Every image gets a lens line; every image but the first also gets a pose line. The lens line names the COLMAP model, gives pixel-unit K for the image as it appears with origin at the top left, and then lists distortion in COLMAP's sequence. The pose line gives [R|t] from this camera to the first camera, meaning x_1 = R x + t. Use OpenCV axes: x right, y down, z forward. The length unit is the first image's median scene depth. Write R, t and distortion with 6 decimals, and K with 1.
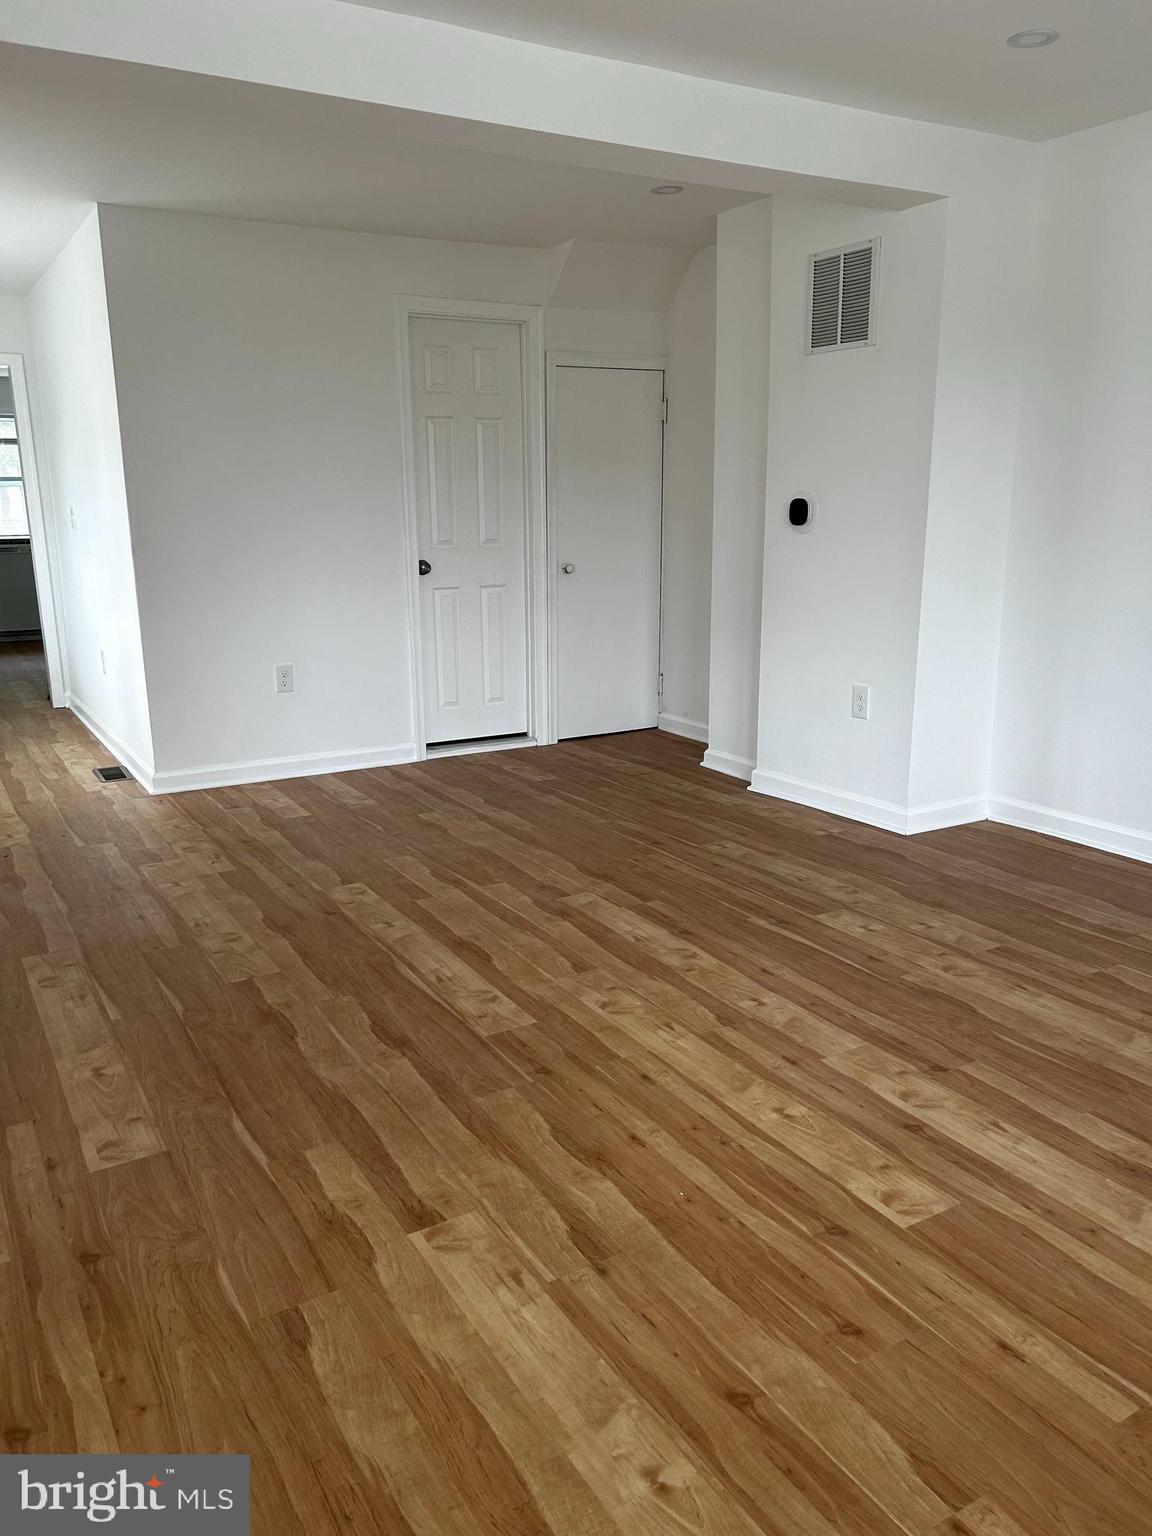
lens RADIAL K [[1157.8, 0, 568.3], [0, 1157.8, 769.9], [0, 0, 1]] dist [0.027145, -0.011675]
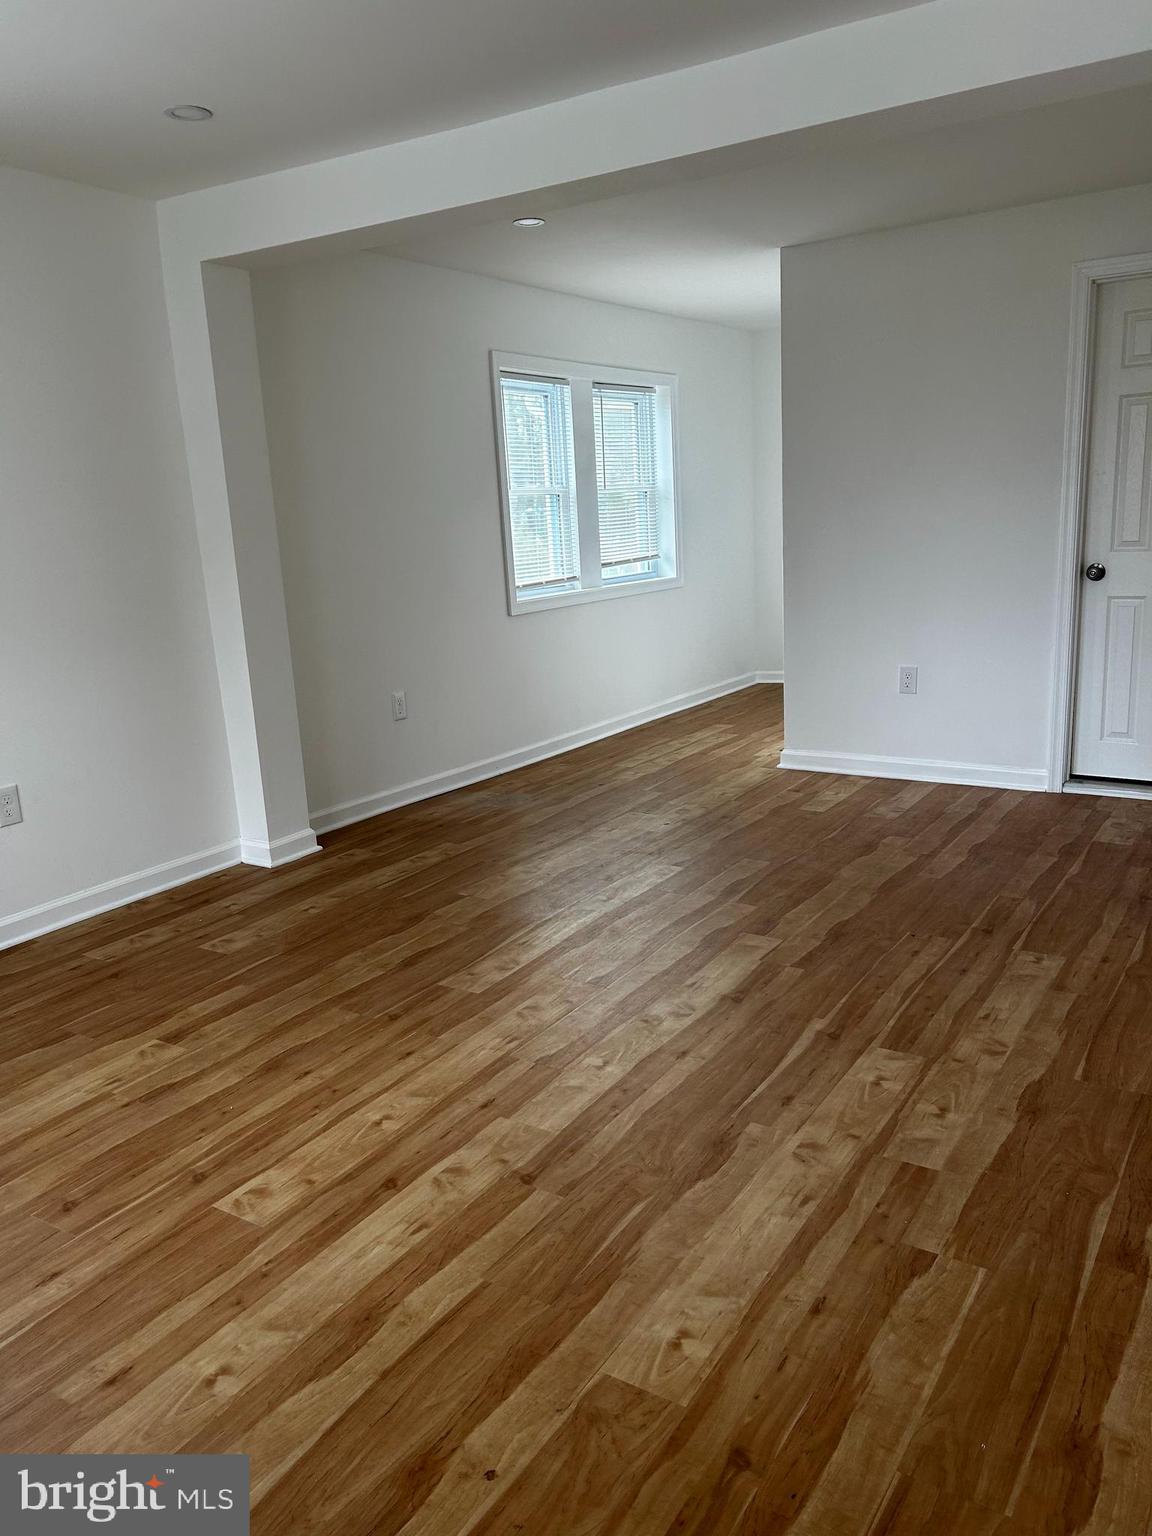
lens RADIAL K [[1157.8, 0, 568.3], [0, 1157.8, 769.9], [0, 0, 1]] dist [0.027145, -0.011675]
pose [[0.450227, 0.191510, -0.872135, 0.903714], [-0.166575, 0.977597, 0.128676, -0.147452], [0.877239, 0.087343, 0.472042, 0.495437]]
